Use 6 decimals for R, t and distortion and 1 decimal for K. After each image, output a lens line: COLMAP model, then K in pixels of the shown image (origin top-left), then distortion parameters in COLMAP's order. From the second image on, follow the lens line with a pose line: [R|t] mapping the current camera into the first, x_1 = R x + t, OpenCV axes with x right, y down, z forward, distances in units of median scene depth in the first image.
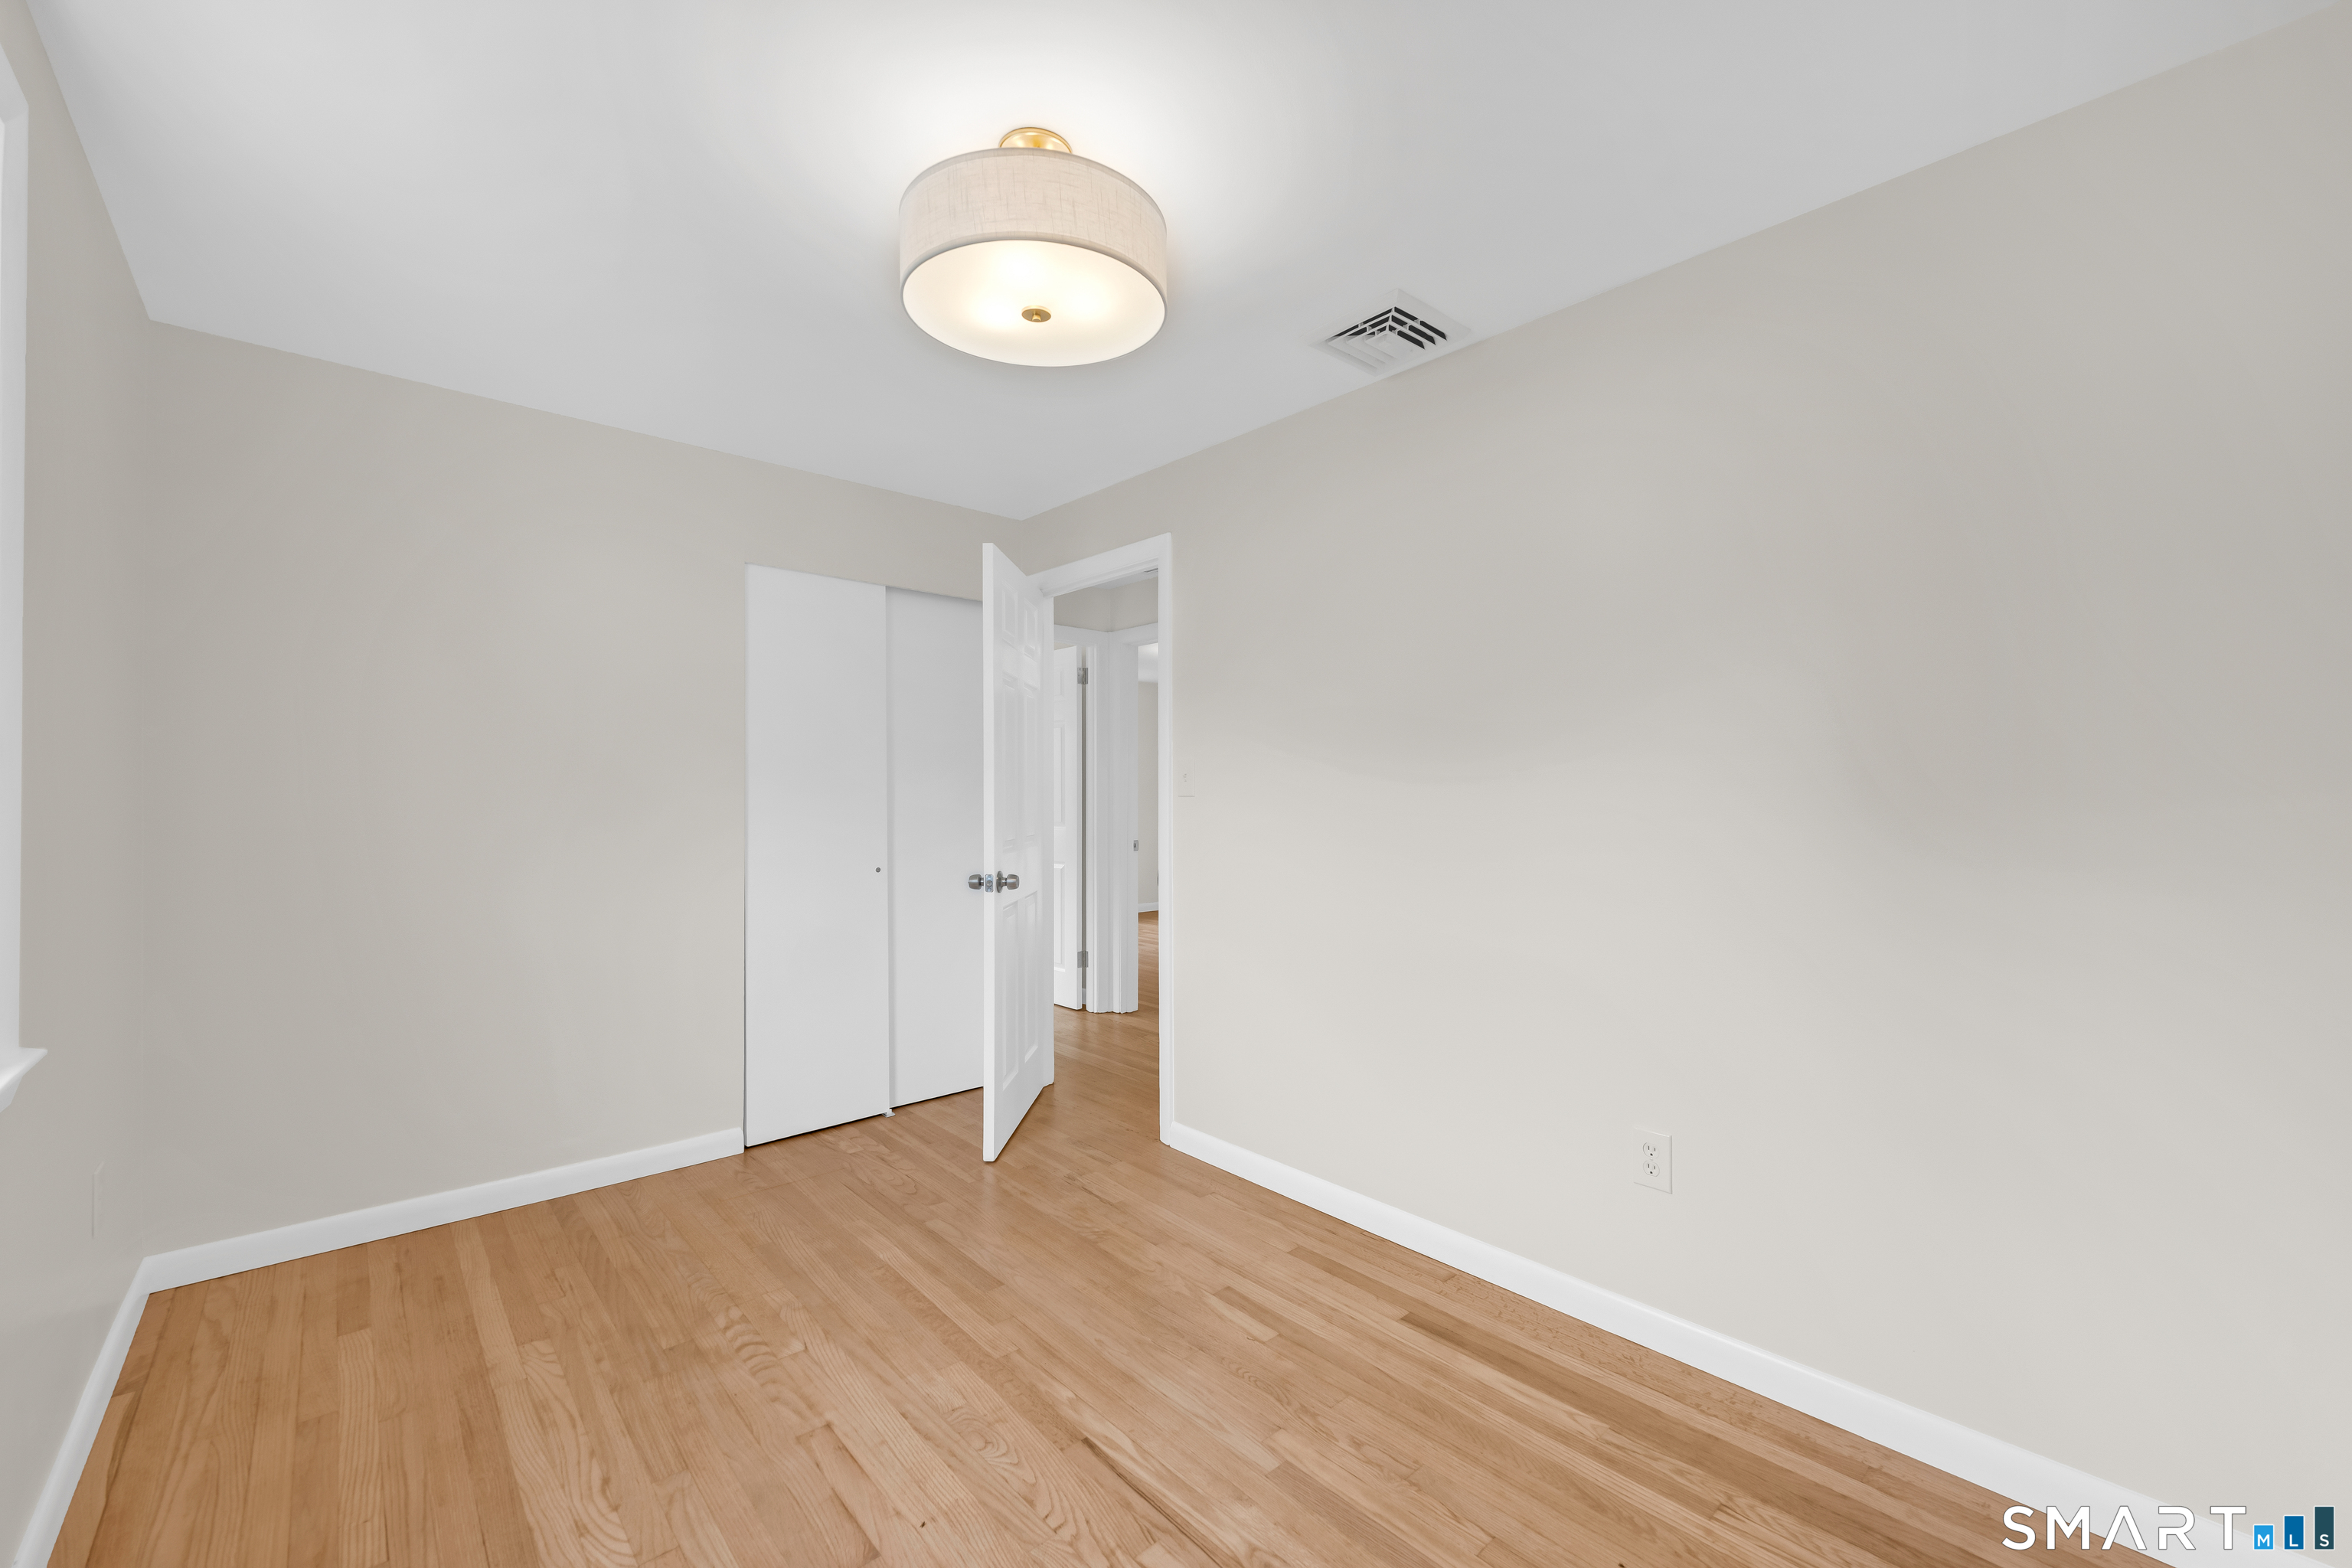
lens RADIAL K [[936.0, 0, 1174.9], [0, 936.0, 787.0], [0, 0, 1]] dist [-0.006415, 0.001734]
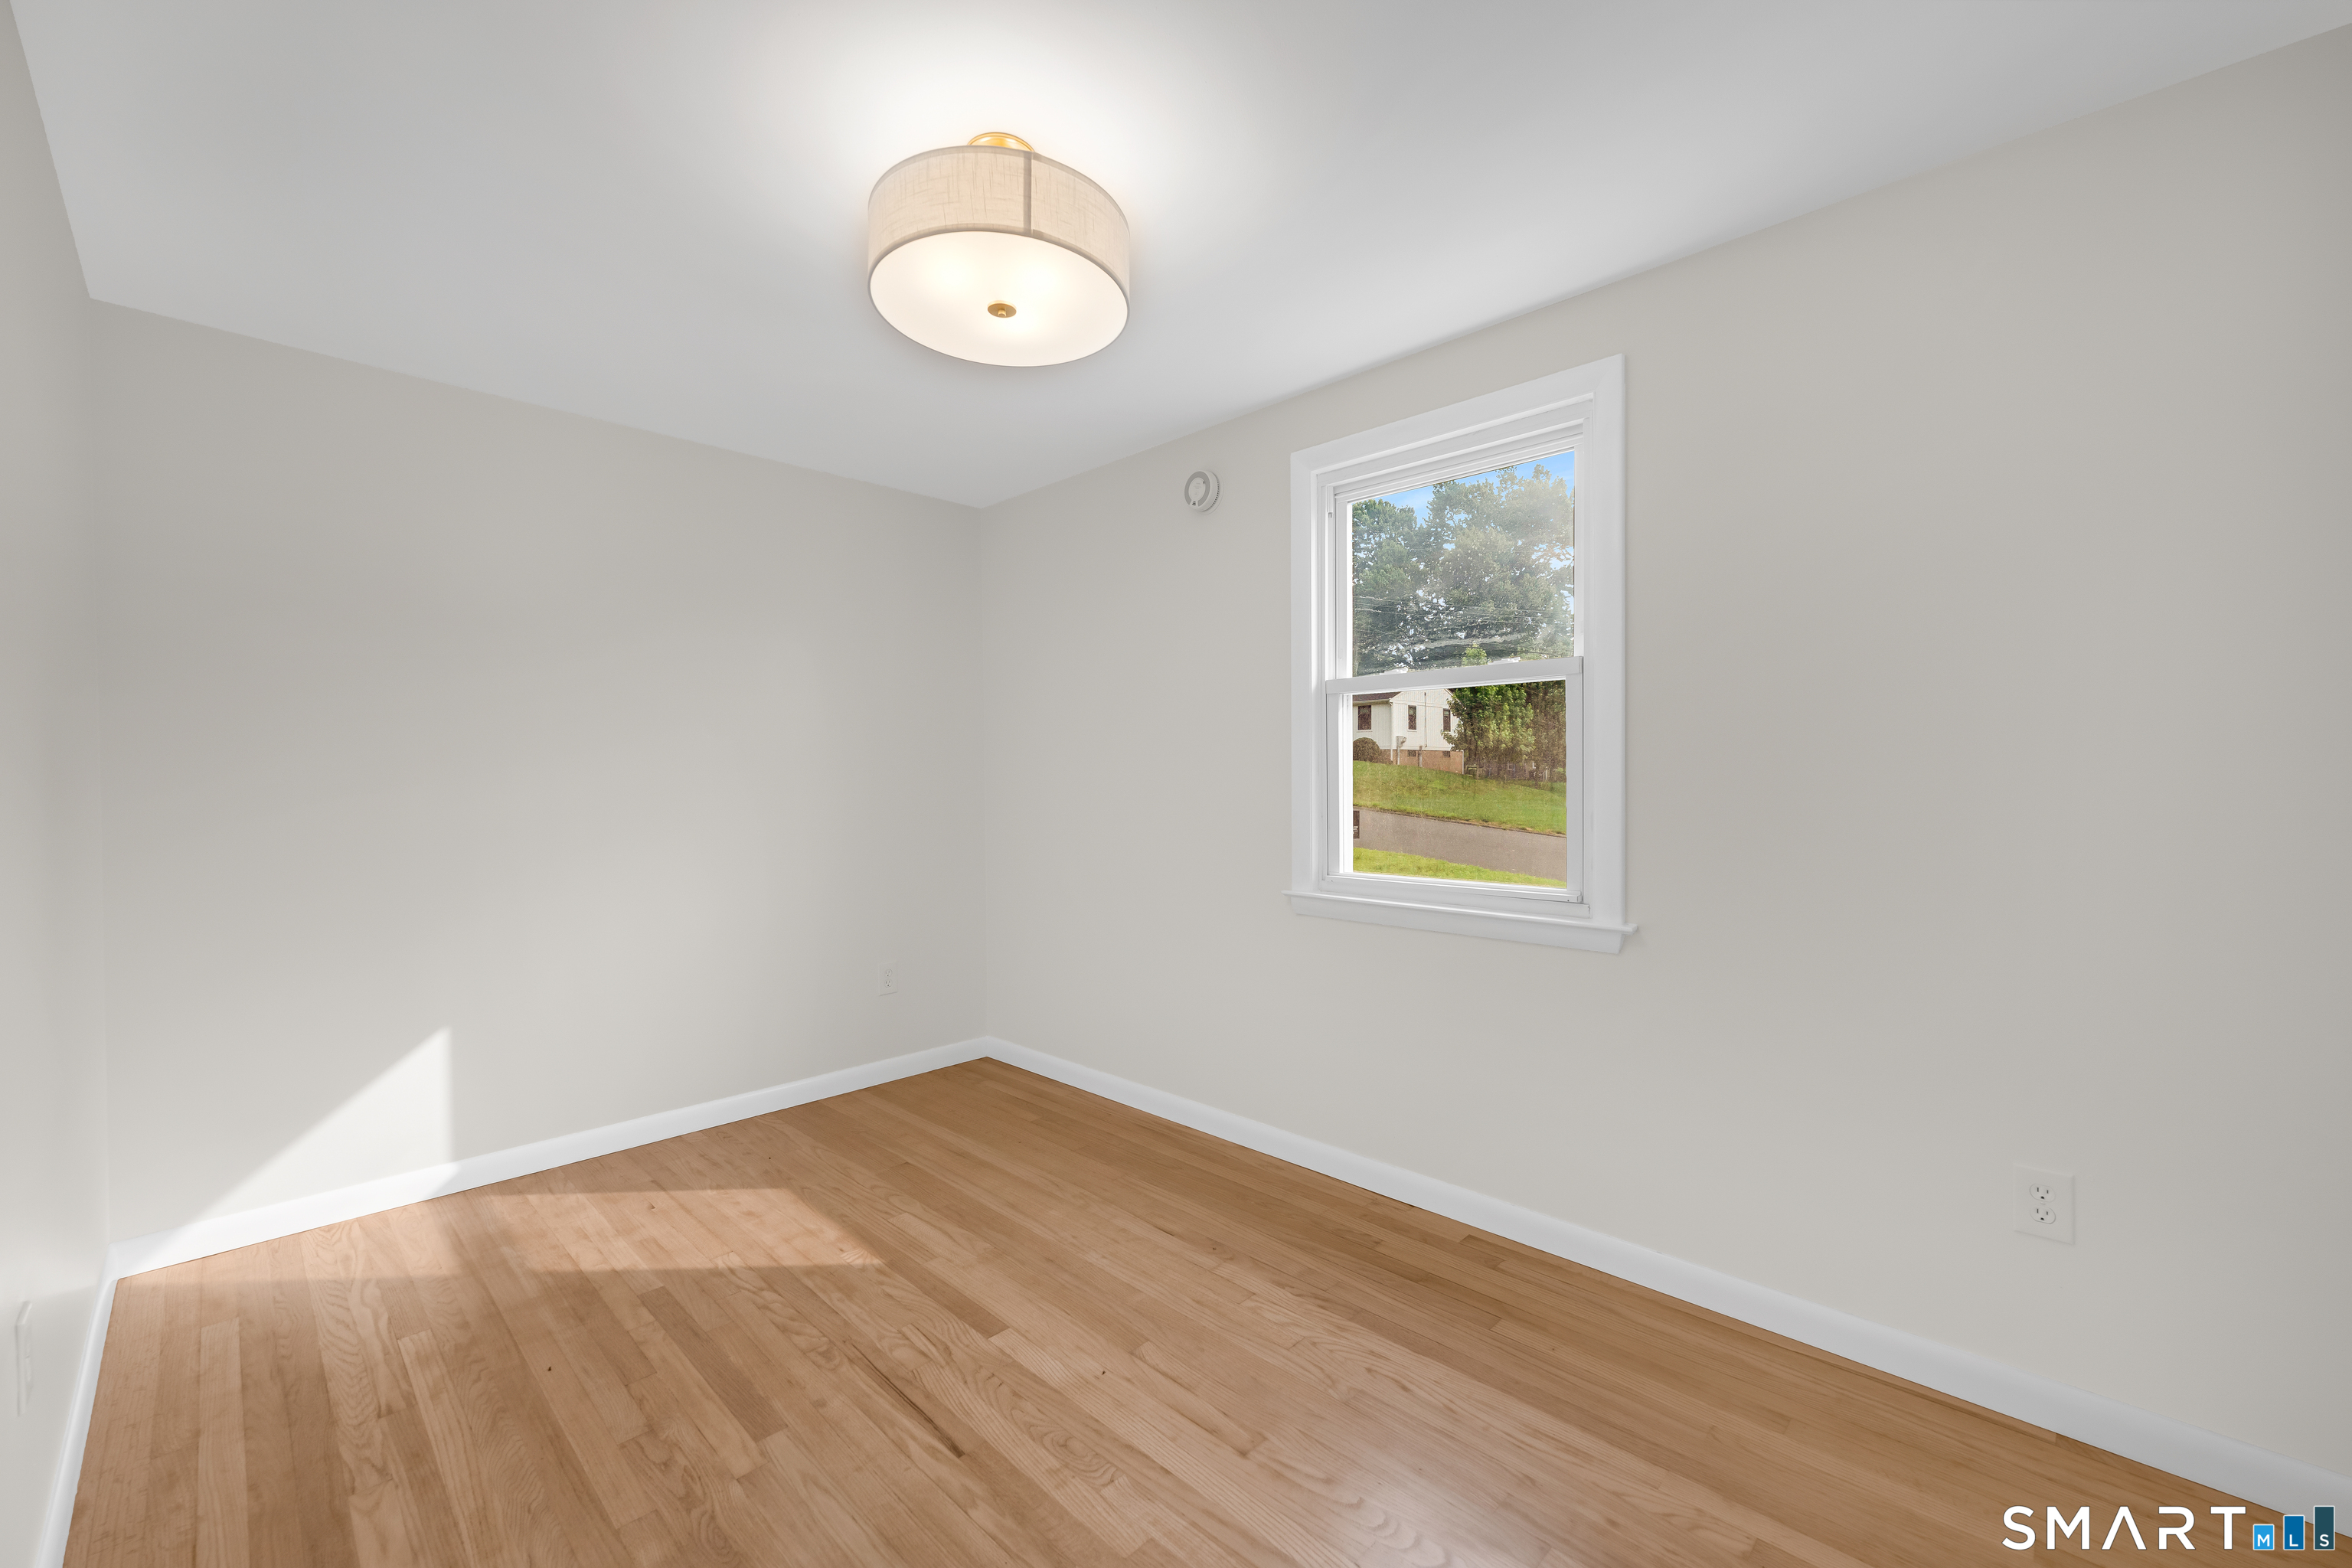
lens RADIAL K [[936.0, 0, 1177.4], [0, 936.0, 779.1], [0, 0, 1]] dist [-0.006415, 0.001734]
pose [[-0.997970, 0.006625, -0.063346, -0.258831], [0.006344, 0.999969, 0.004644, 0.016987], [0.063375, 0.004233, -0.997981, 1.947347]]
